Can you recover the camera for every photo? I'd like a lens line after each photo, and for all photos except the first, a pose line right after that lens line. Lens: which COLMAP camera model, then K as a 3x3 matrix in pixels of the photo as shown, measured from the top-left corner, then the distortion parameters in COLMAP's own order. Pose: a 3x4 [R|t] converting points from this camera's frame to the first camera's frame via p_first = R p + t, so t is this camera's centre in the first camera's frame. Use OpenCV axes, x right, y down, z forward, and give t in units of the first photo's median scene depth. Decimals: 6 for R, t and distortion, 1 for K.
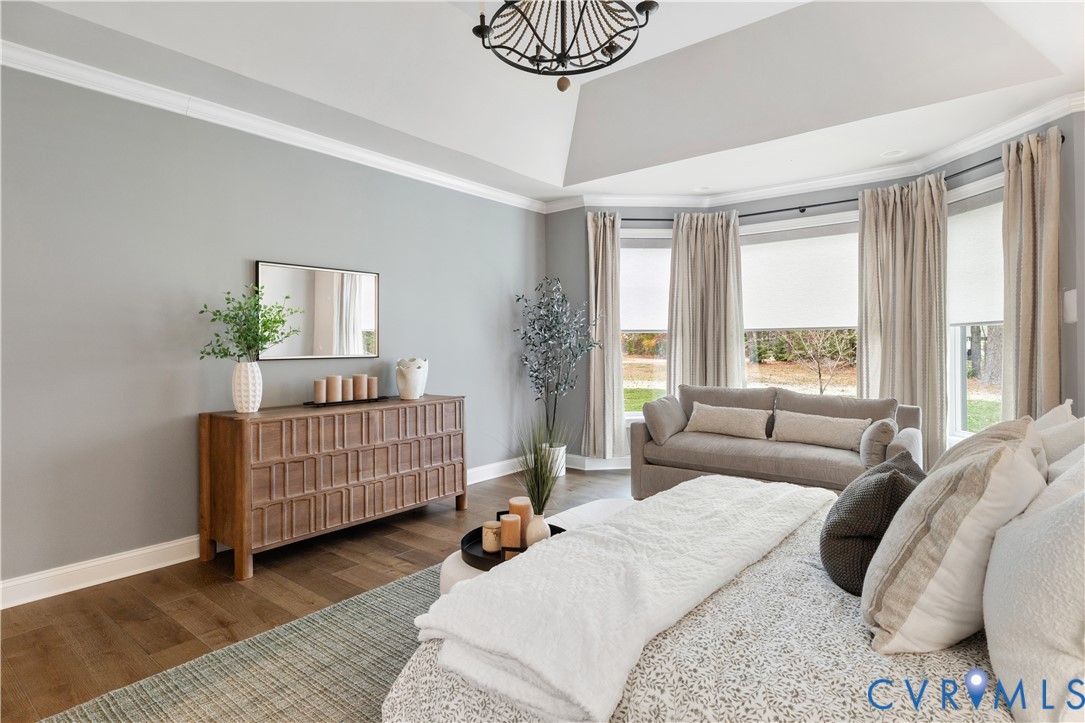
lens RADIAL K [[600.5, 0, 541.5], [0, 600.5, 356.6], [0, 0, 1]] dist [0.006470, 0.000671]
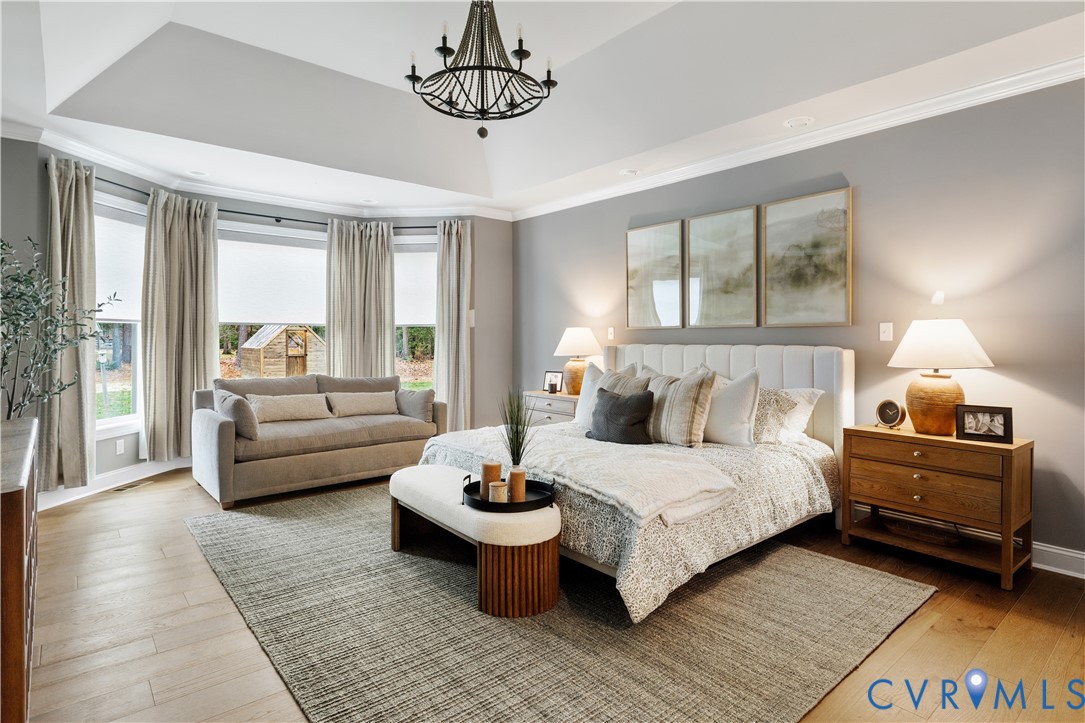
lens RADIAL K [[570.8, 0, 545.5], [0, 570.8, 337.1], [0, 0, 1]] dist [-0.000038, -0.000804]
pose [[0.160236, 0.005962, 0.987061, -0.522915], [0.021088, 0.999733, -0.009462, -0.000014], [-0.986853, 0.022332, 0.160068, 0.308627]]
